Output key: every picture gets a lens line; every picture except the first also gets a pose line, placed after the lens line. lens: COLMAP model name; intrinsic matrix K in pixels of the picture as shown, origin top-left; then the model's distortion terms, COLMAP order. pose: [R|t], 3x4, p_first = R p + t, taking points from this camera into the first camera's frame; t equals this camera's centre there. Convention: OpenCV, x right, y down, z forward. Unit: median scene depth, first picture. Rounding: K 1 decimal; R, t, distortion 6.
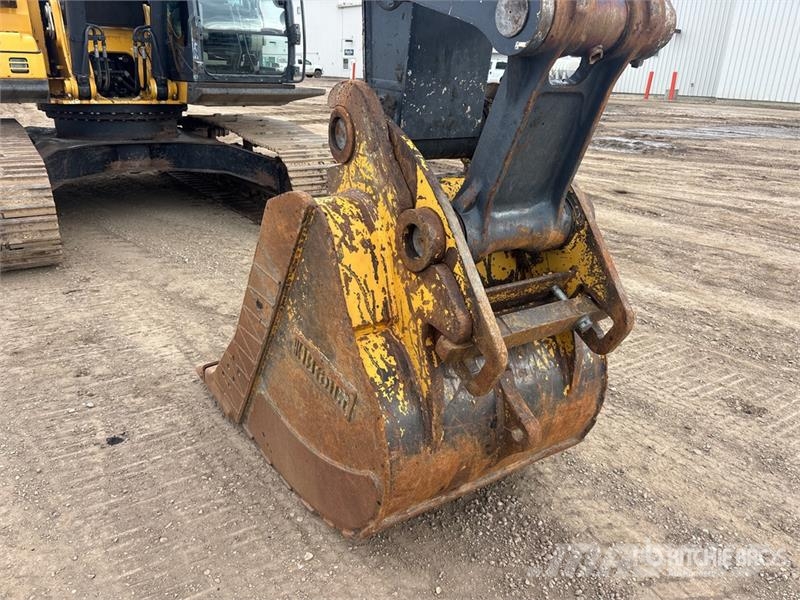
lens RADIAL K [[602.2, 0, 403.0], [0, 602.2, 297.7], [0, 0, 1]] dist [0.038579, -0.032912]
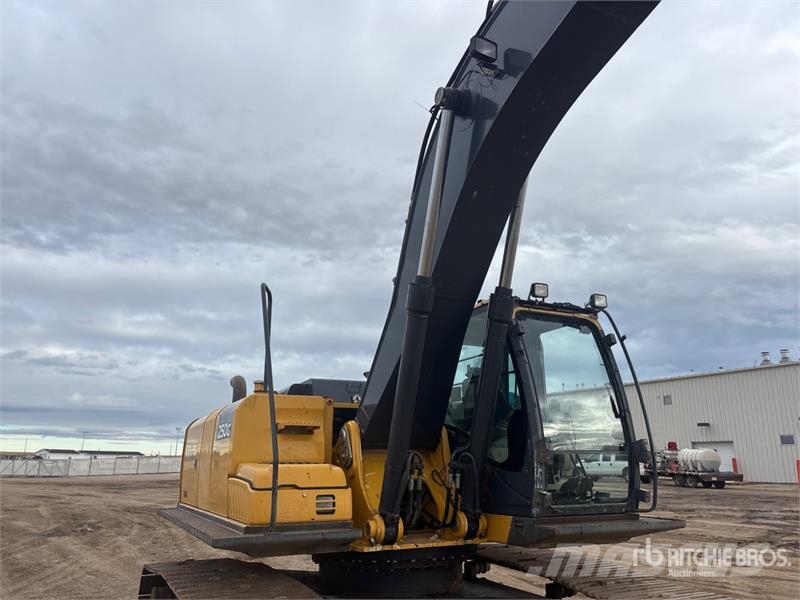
lens RADIAL K [[590.8, 0, 400.0], [0, 590.8, 300.0], [0, 0, 1]] dist [-0.000062, -0.002835]
pose [[0.988663, -0.066552, -0.134598, -0.387267], [-0.025528, 0.808857, -0.587451, -0.138780], [0.147967, 0.584227, 0.797988, 0.231317]]
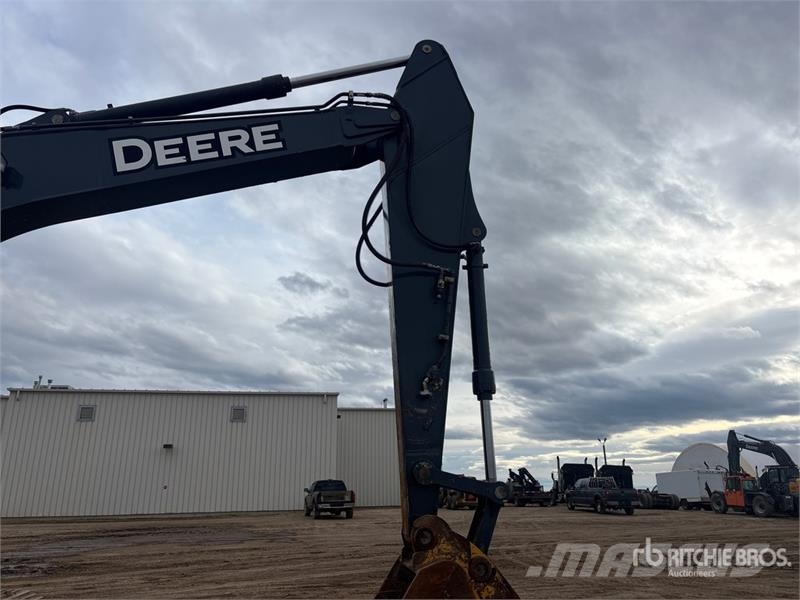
lens RADIAL K [[594.3, 0, 400.5], [0, 594.3, 295.8], [0, 0, 1]] dist [0.025974, -0.010749]
pose [[0.428949, 0.239543, 0.870989, -0.823110], [0.346439, 0.846848, -0.403520, -0.051586], [-0.834256, 0.474834, 0.280267, -0.022290]]
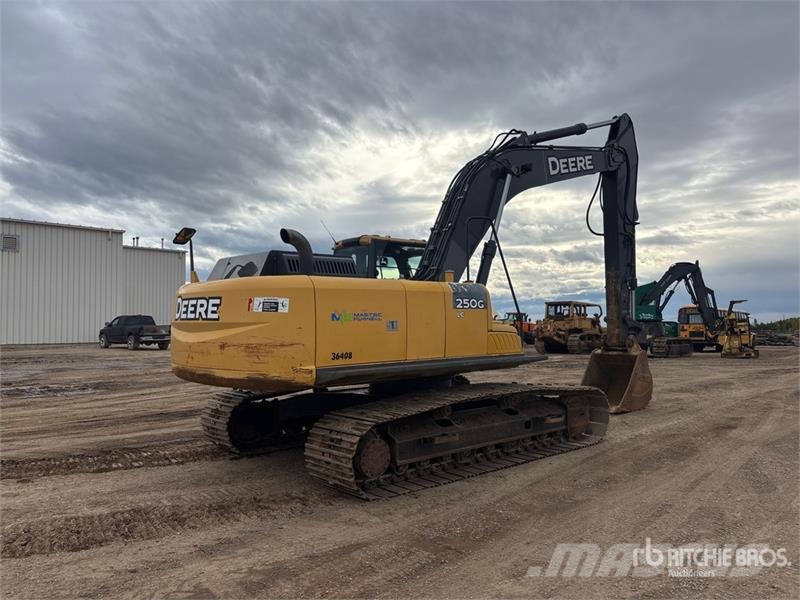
lens RADIAL K [[584.8, 0, 402.4], [0, 584.8, 349.4], [0, 0, 1]] dist [0.004783, 0.001009]
pose [[-0.122092, -0.076822, 0.989541, -2.051244], [0.346259, 0.931063, 0.115004, -0.591783], [-0.930160, 0.356679, -0.087075, 1.285073]]
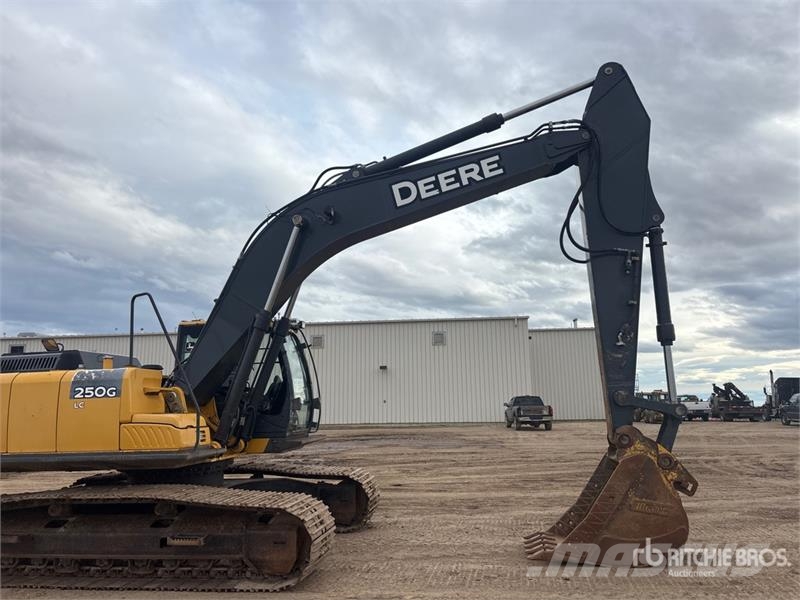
lens RADIAL K [[599.7, 0, 400.0], [0, 599.7, 300.0], [0, 0, 1]] dist [0.010270, -0.002070]
pose [[0.684782, 0.082753, 0.724034, -1.243594], [0.291864, 0.879226, -0.376532, -0.013079], [-0.667749, 0.469162, 0.577926, -0.201454]]
